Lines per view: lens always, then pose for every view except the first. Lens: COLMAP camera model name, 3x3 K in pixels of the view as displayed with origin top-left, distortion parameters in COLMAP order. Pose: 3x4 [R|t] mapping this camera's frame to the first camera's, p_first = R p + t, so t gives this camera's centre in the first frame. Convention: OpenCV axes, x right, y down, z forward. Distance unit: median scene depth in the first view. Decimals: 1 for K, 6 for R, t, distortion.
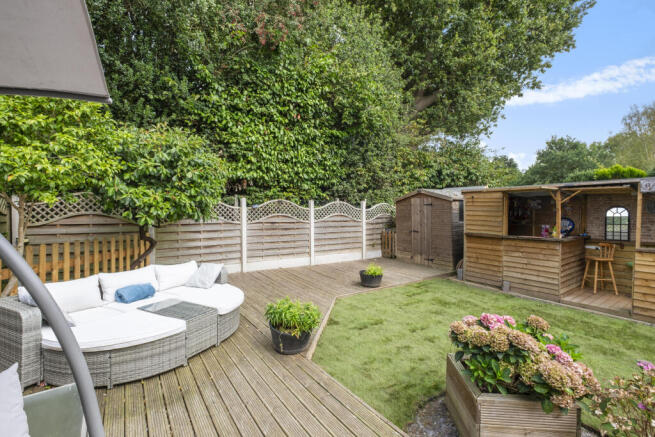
lens RADIAL K [[290.0, 0, 320.6], [0, 290.0, 214.8], [0, 0, 1]] dist [-0.000855, 0.000455]
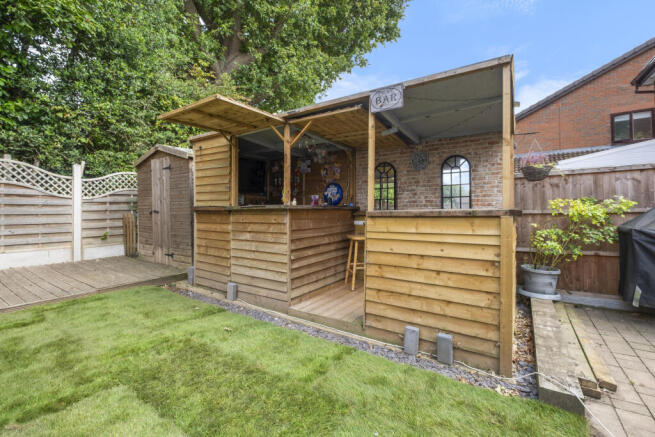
lens RADIAL K [[289.2, 0, 325.0], [0, 289.2, 207.0], [0, 0, 1]] dist [-0.004465, -0.000263]
pose [[0.933709, -0.001900, 0.358028, 0.481316], [0.011735, 0.999611, -0.025298, 0.072274], [-0.357841, 0.027823, 0.933368, 0.296735]]
